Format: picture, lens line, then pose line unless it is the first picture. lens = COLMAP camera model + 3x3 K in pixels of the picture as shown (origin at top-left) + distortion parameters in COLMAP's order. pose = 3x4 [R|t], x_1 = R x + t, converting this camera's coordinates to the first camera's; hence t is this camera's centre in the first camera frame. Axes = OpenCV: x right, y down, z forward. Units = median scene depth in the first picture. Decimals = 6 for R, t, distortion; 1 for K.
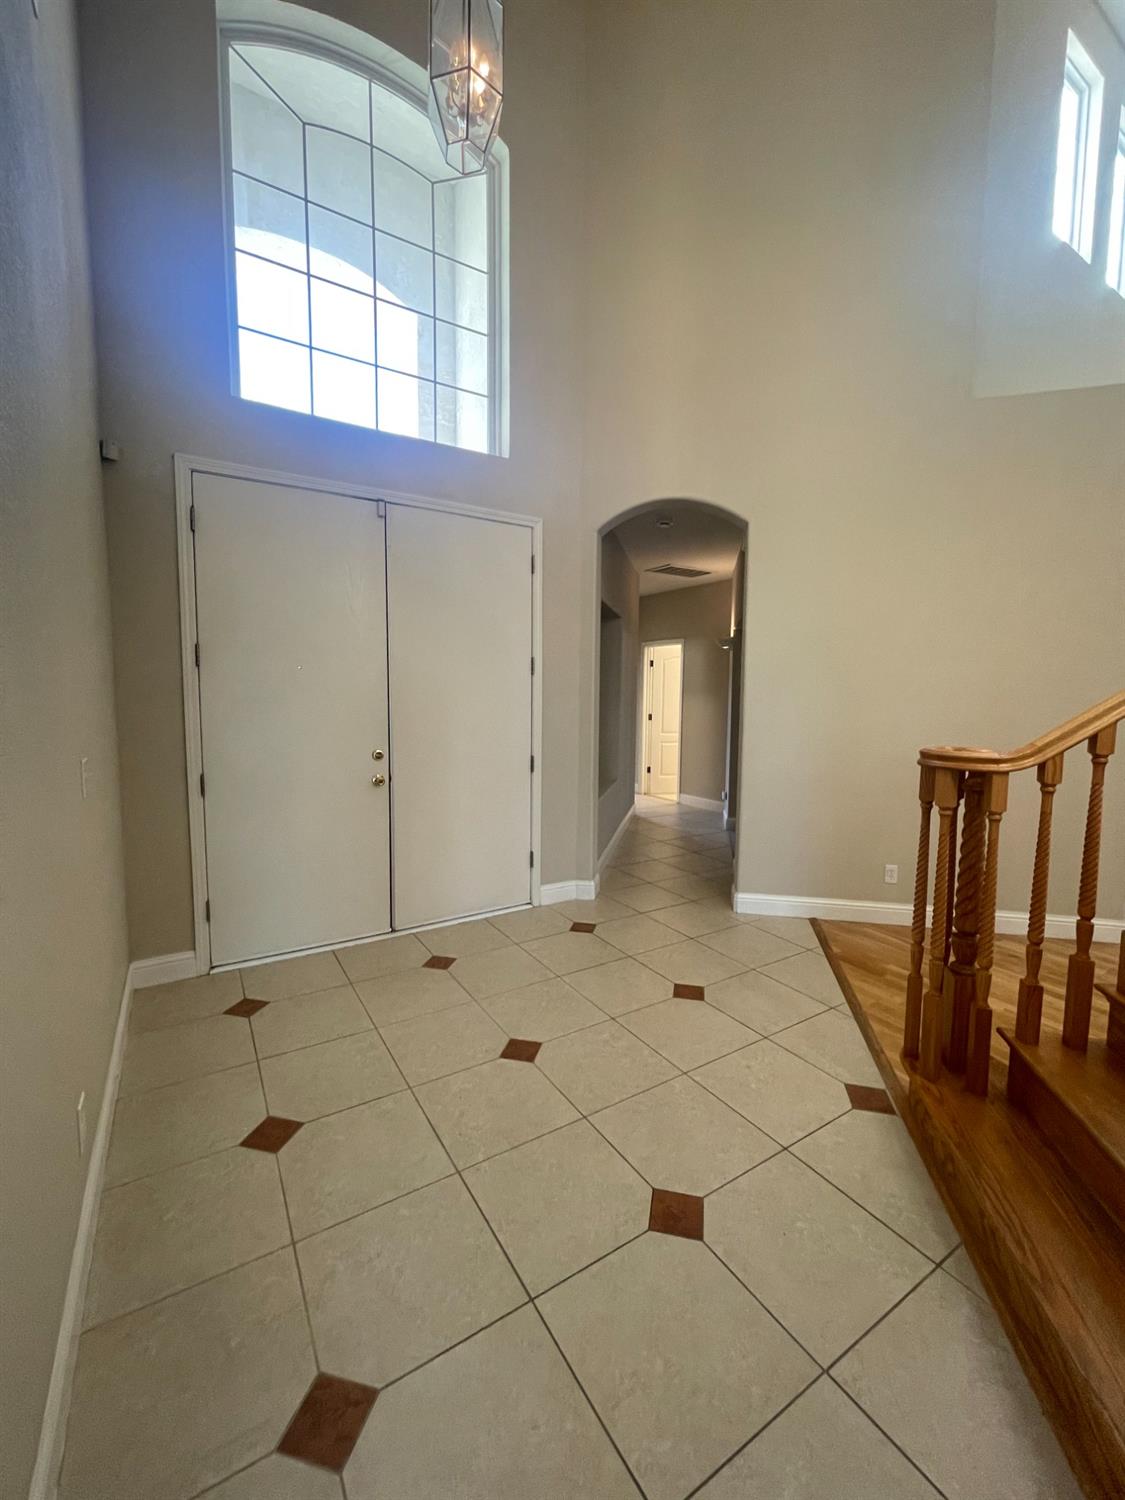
lens RADIAL K [[607.2, 0, 564.3], [0, 607.2, 743.8], [0, 0, 1]] dist [0.001978, -0.001692]
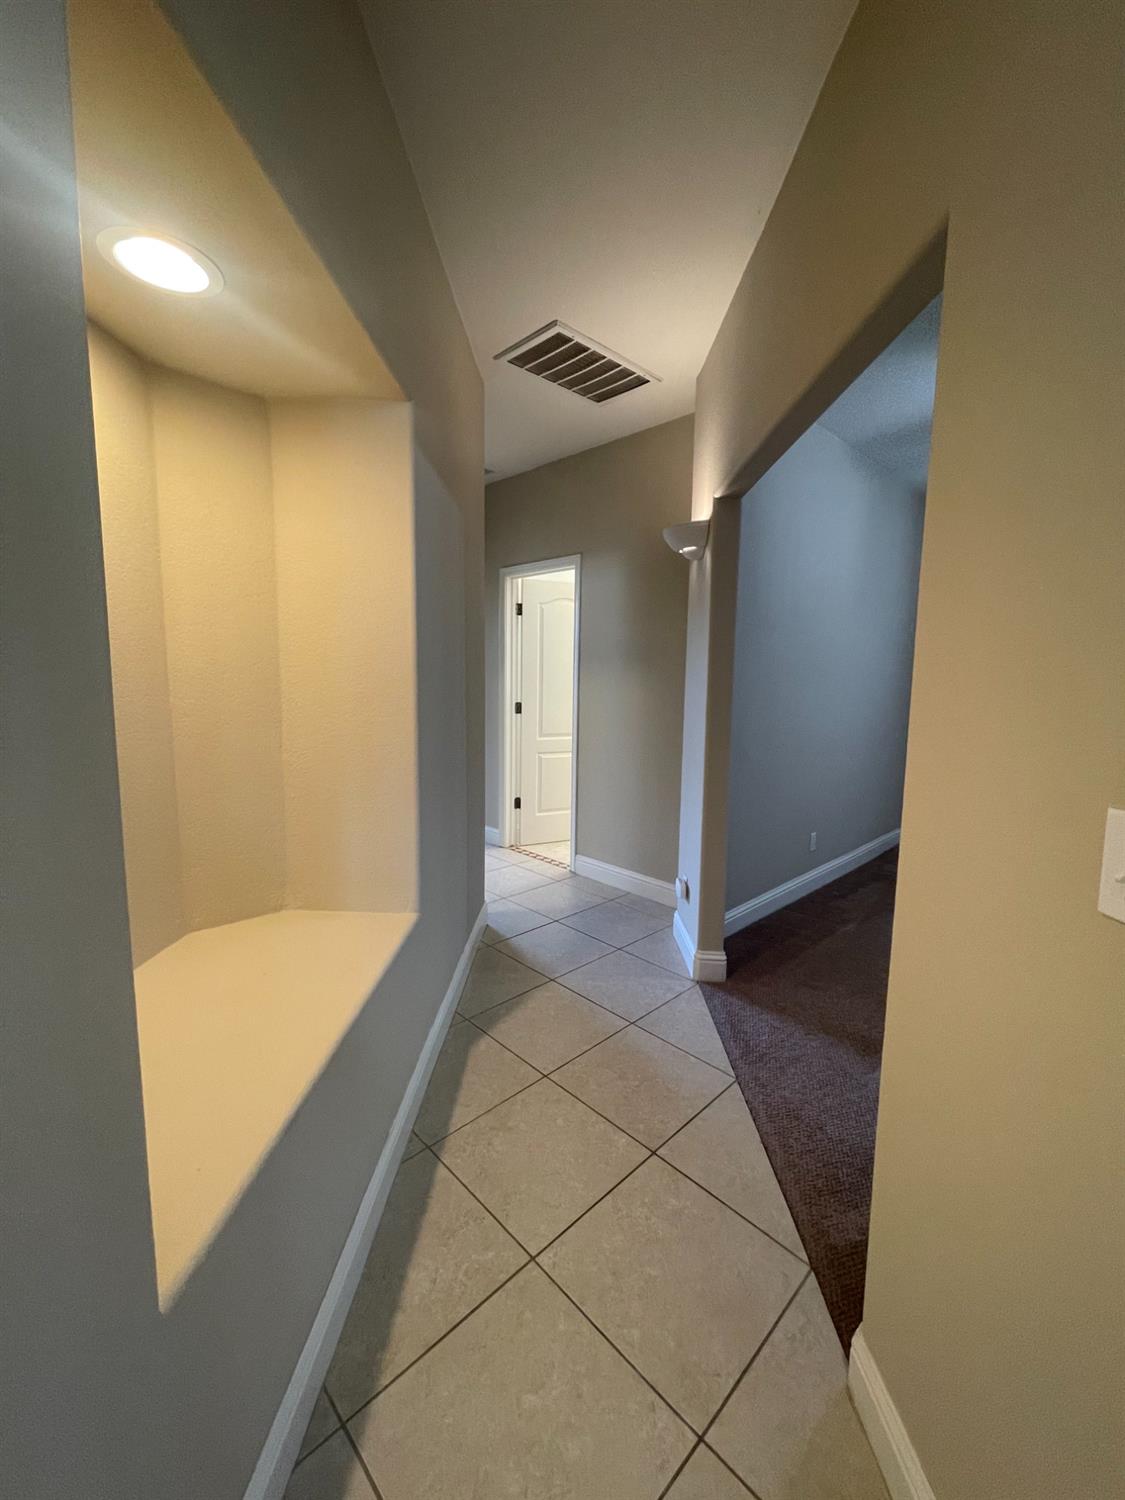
lens RADIAL K [[607.2, 0, 564.3], [0, 607.2, 743.8], [0, 0, 1]] dist [0.001978, -0.001692]
pose [[0.977974, -0.017329, 0.208007, 0.070227], [0.012350, 0.999606, 0.025212, -0.025841], [-0.208362, -0.022087, 0.977802, 0.472968]]
